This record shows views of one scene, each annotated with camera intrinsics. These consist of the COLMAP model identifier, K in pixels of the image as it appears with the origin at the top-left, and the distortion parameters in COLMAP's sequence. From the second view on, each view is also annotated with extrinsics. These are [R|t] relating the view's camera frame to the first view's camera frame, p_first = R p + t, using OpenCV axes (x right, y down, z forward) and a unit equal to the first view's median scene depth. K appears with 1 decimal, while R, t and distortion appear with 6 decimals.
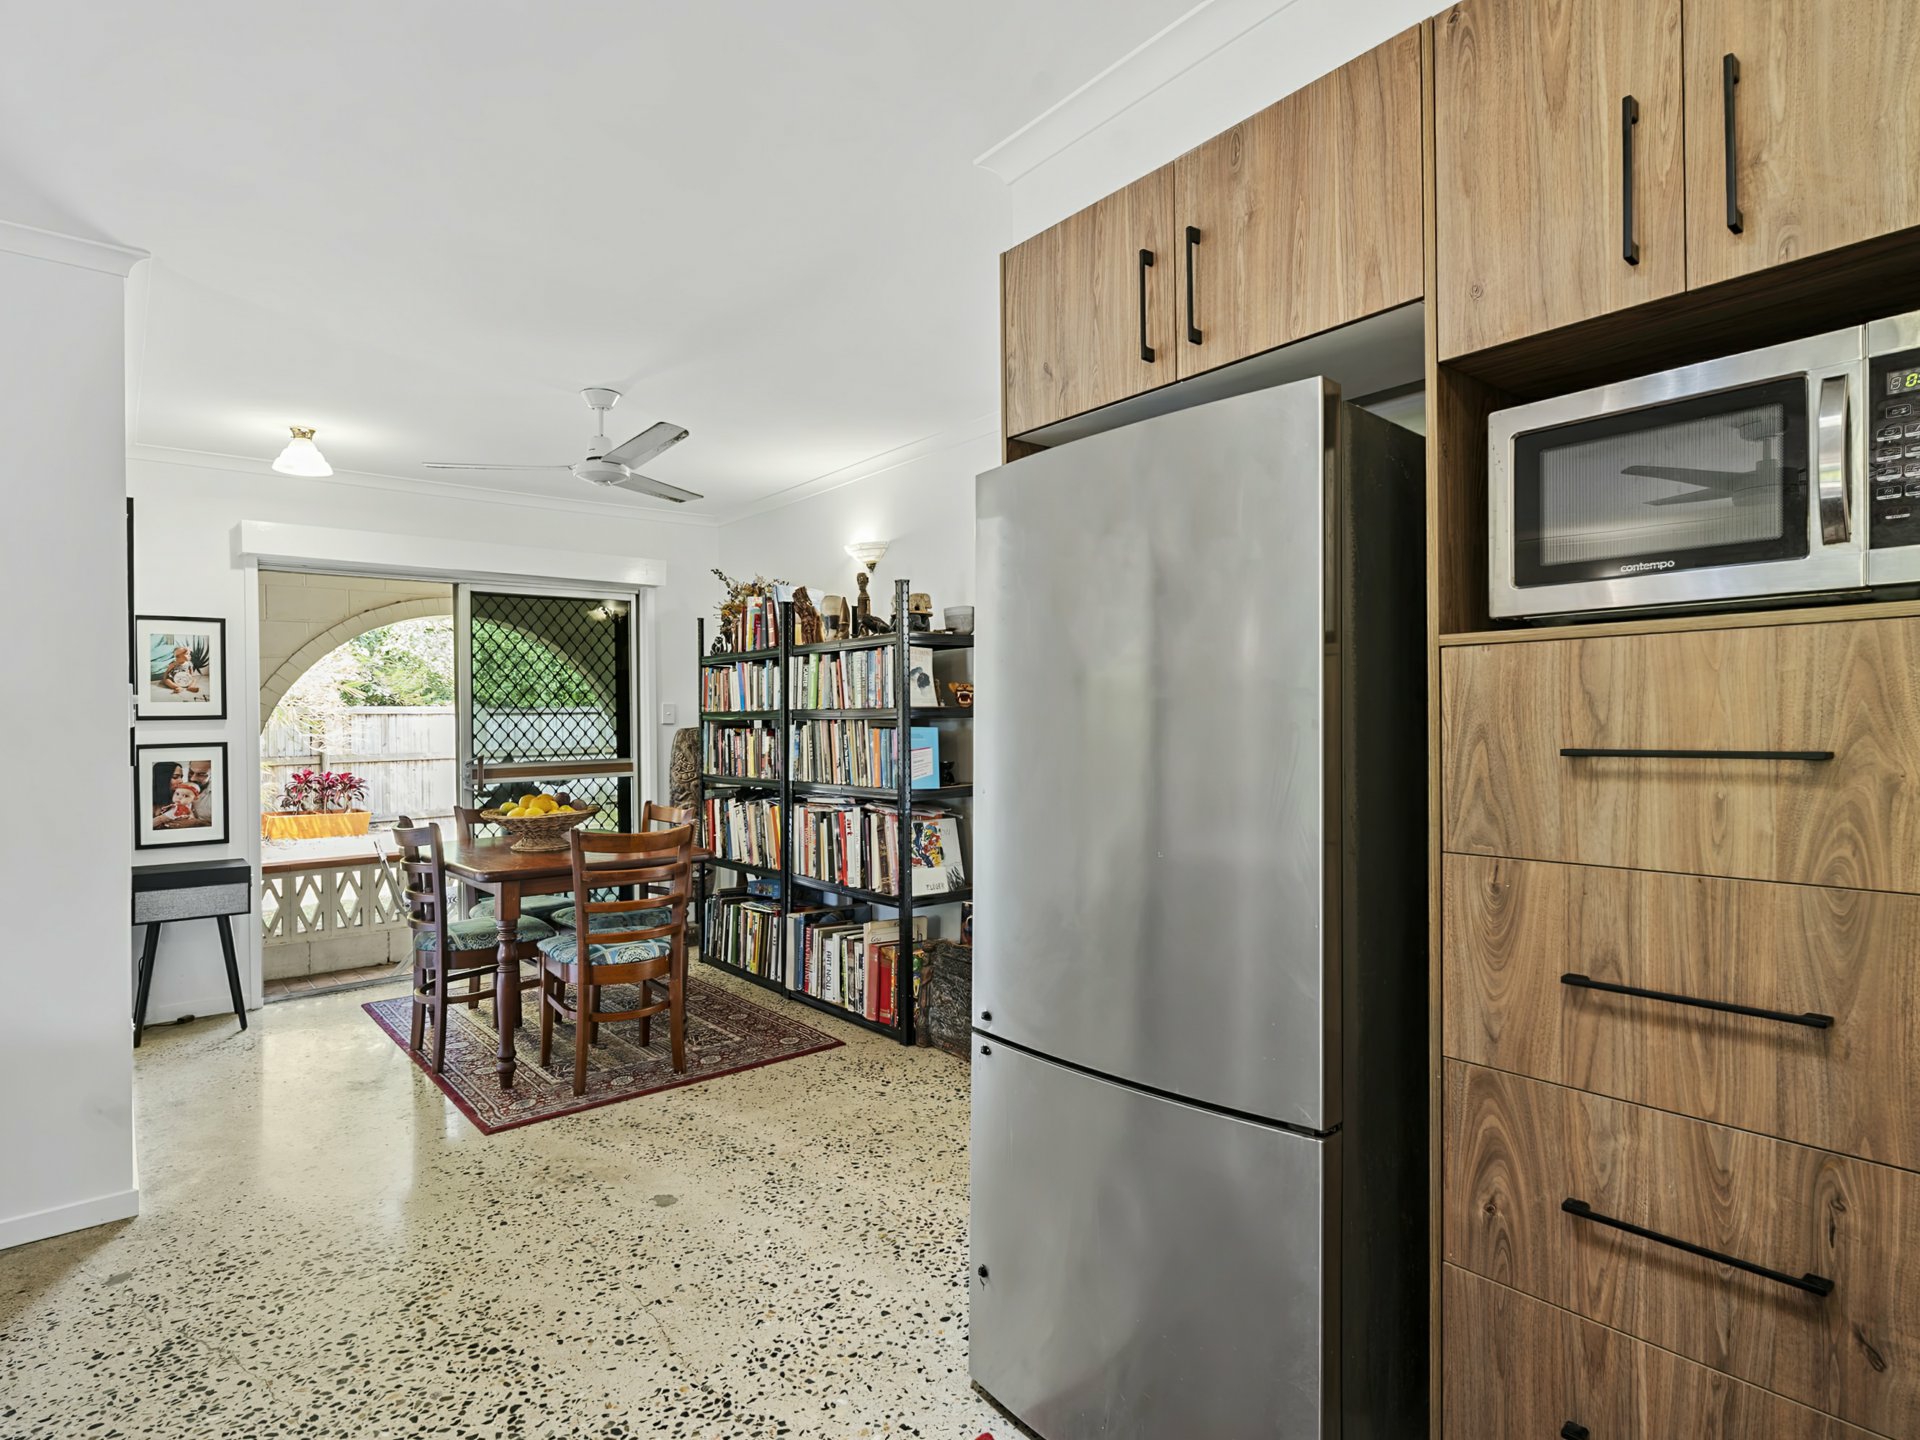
lens RADIAL K [[999.3, 0, 960.0], [0, 999.3, 720.0], [0, 0, 1]] dist [-0.000171, -0.000398]
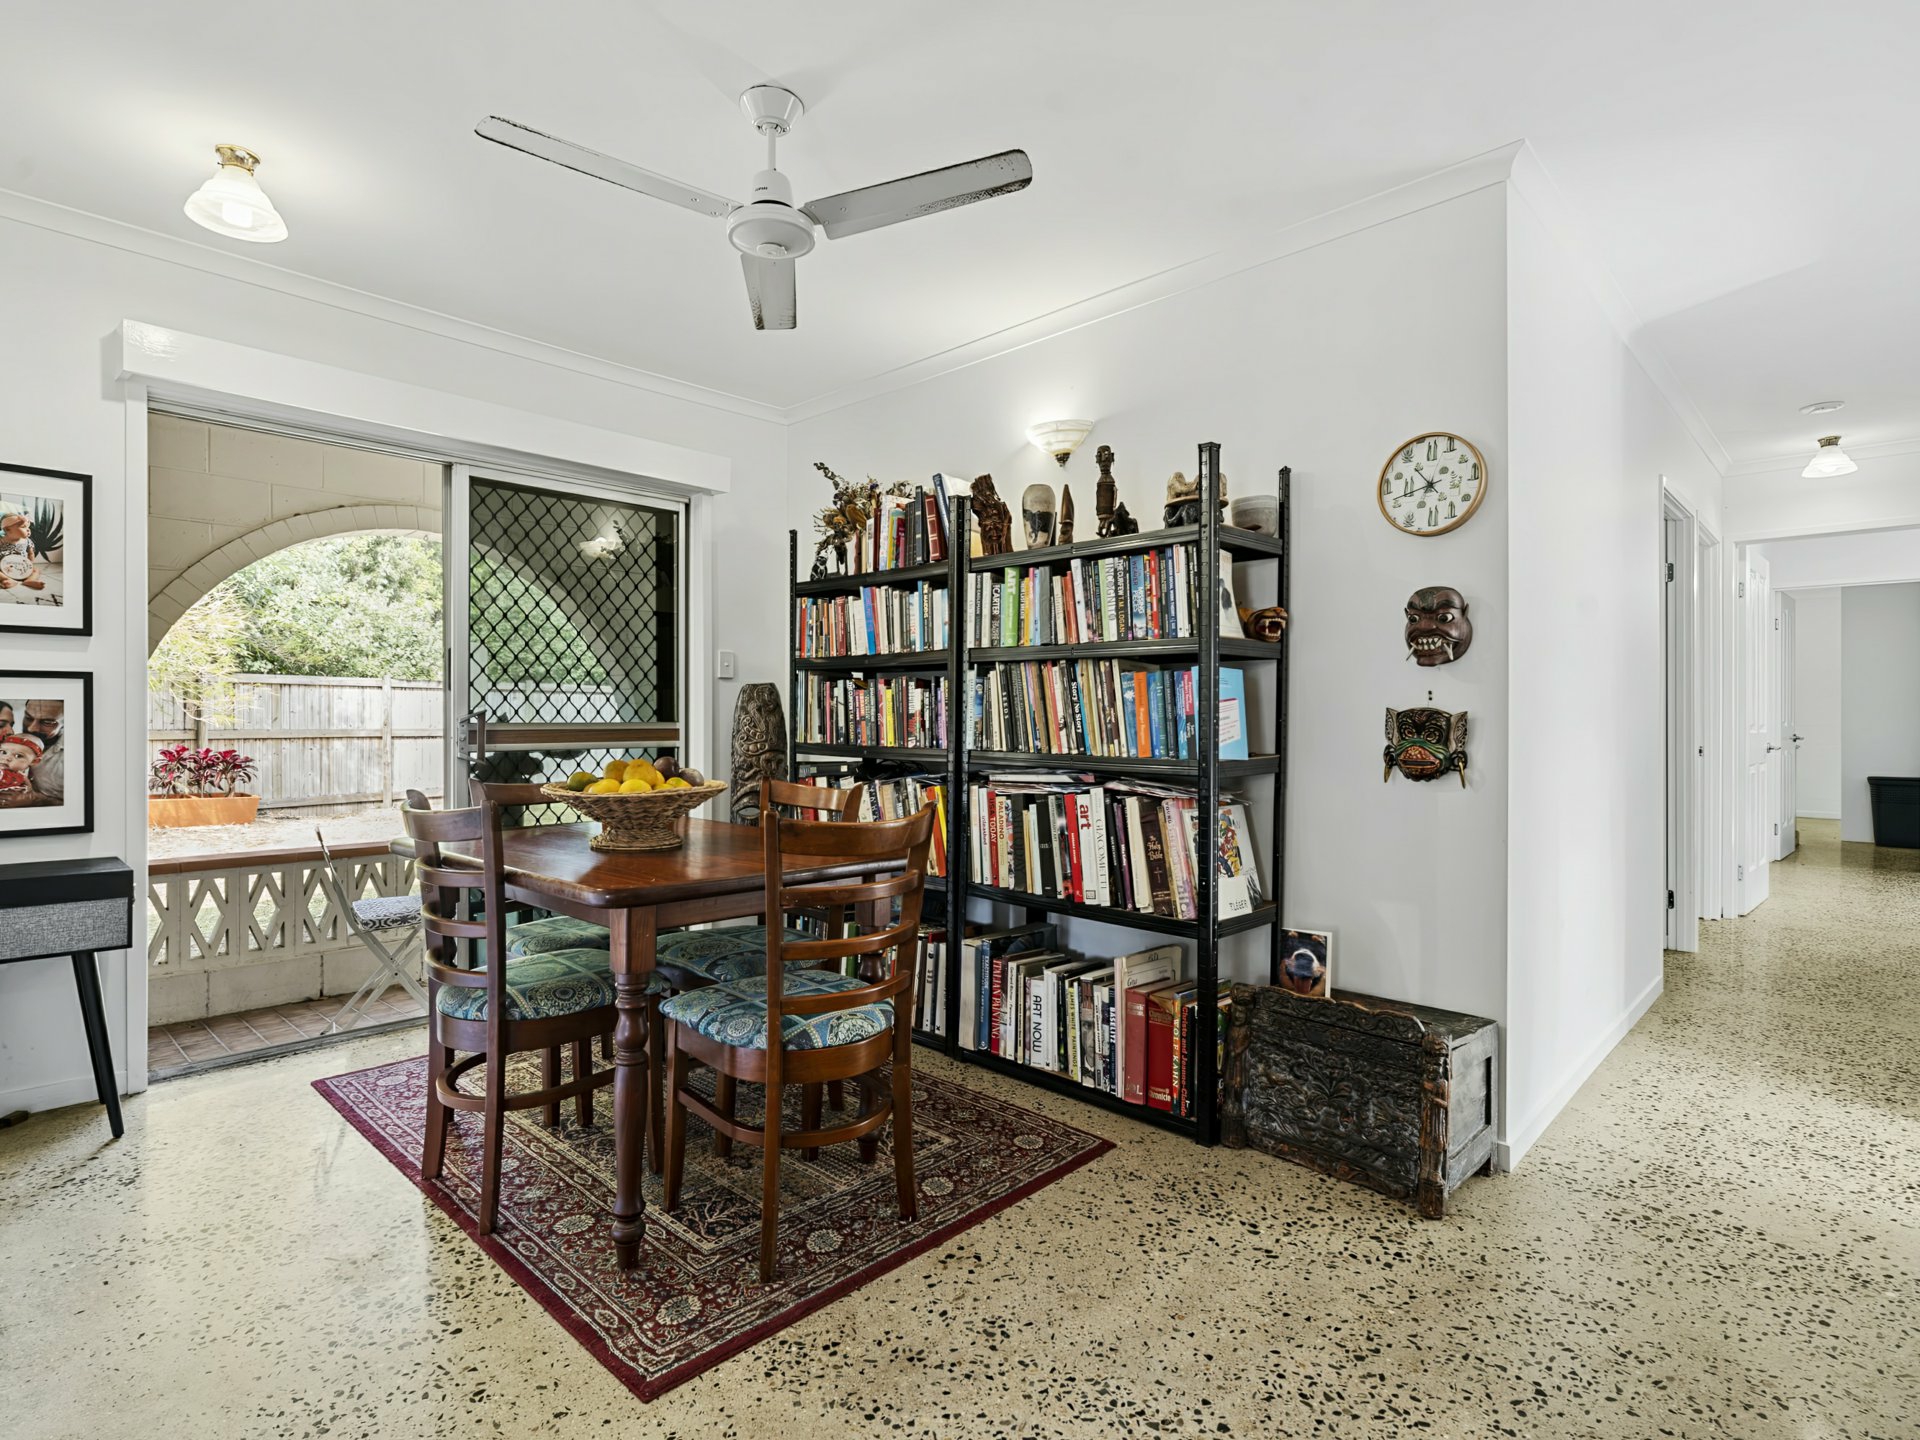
lens RADIAL K [[971.2, 0, 962.9], [0, 971.2, 726.3], [0, 0, 1]] dist [-0.002044, 0.000062]
pose [[0.993767, 0.019724, 0.109721, -0.261713], [-0.020696, 0.999756, 0.007728, 0.041240], [-0.109542, -0.009950, 0.993932, 0.341623]]
